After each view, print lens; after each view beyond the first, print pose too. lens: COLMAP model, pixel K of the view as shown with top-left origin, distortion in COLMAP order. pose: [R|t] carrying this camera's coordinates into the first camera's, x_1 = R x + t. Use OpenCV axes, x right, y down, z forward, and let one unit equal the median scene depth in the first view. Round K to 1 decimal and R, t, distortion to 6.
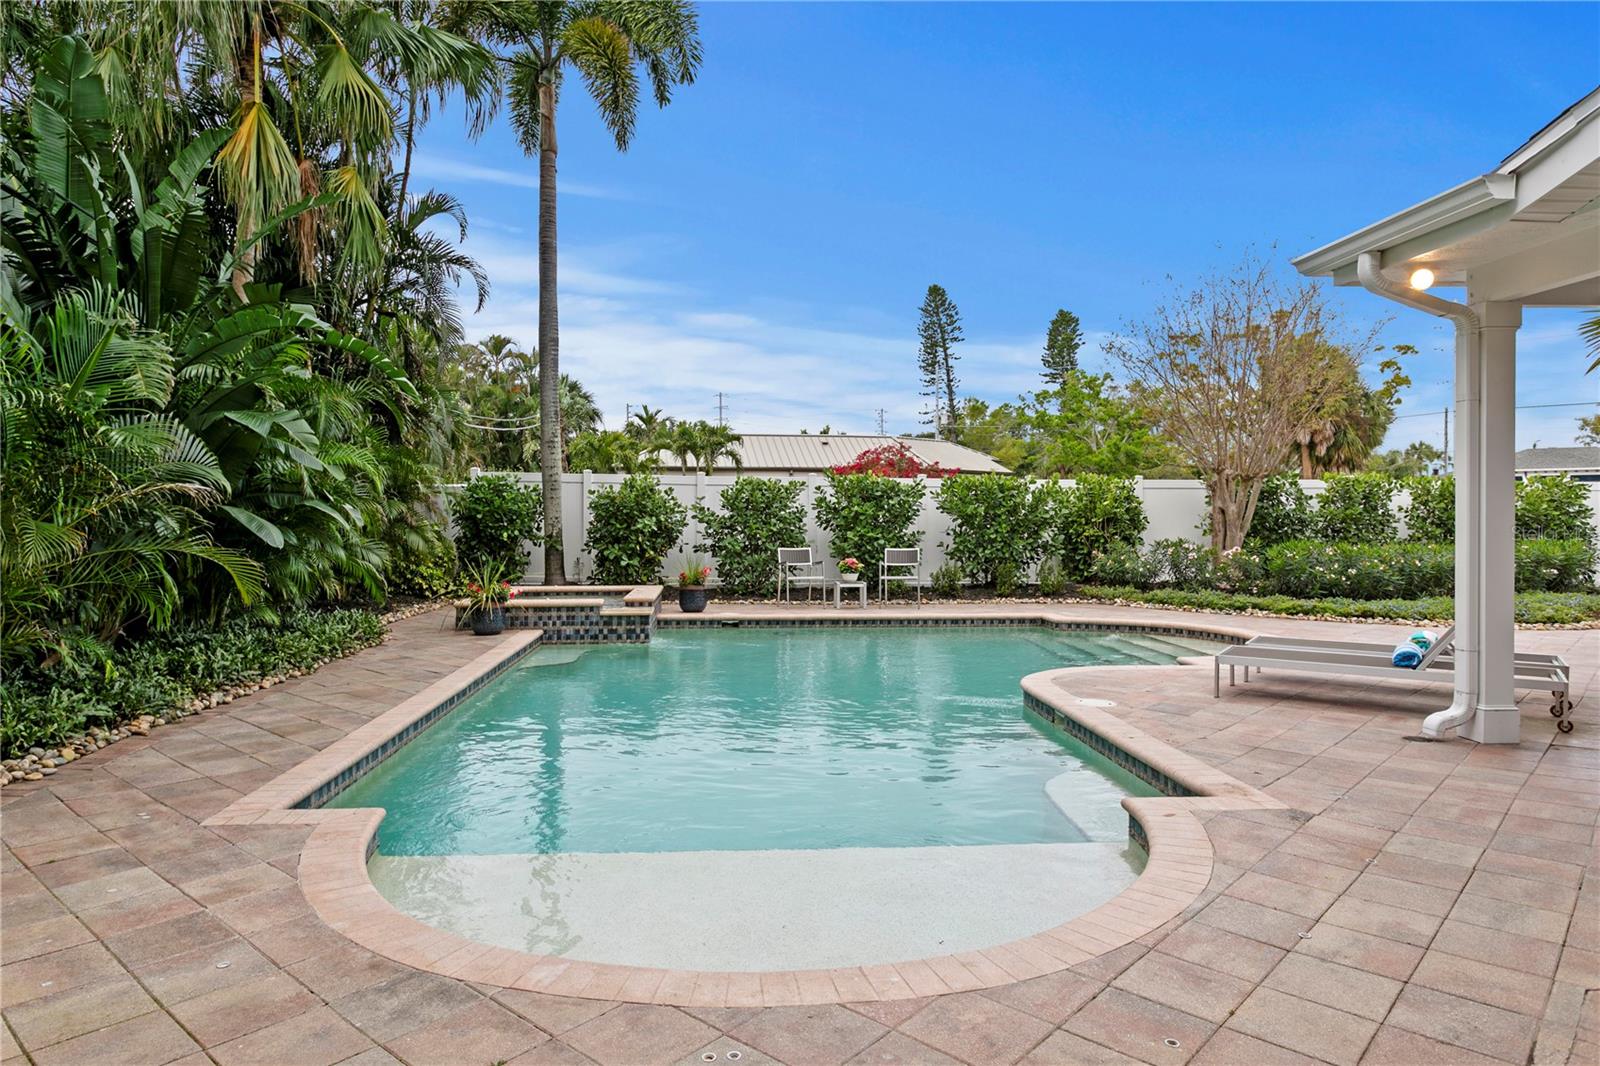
lens RADIAL K [[1019.6, 0, 792.9], [0, 1019.6, 525.0], [0, 0, 1]] dist [-0.003288, 0.004174]
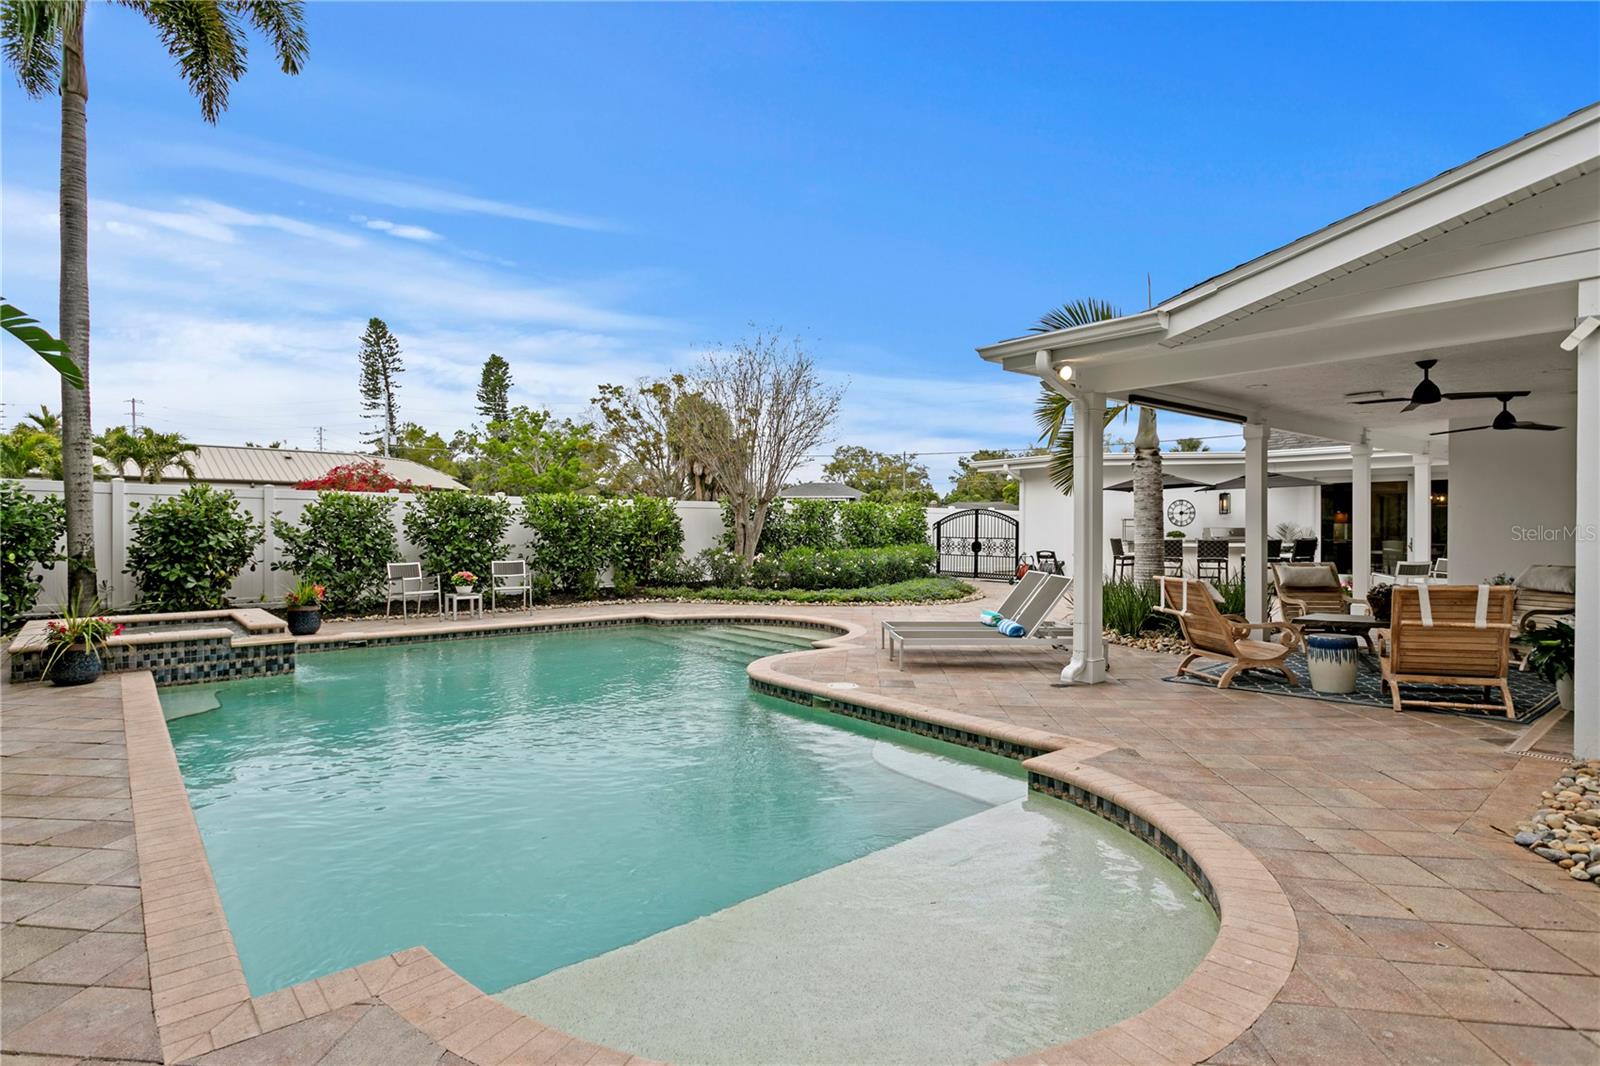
lens RADIAL K [[823.5, 0, 807.4], [0, 823.5, 533.0], [0, 0, 1]] dist [-0.006932, 0.004652]
pose [[0.808040, -0.005071, 0.589106, -0.146151], [0.006014, 0.999982, 0.000358, -0.004842], [-0.589097, 0.003254, 0.808056, 0.099365]]
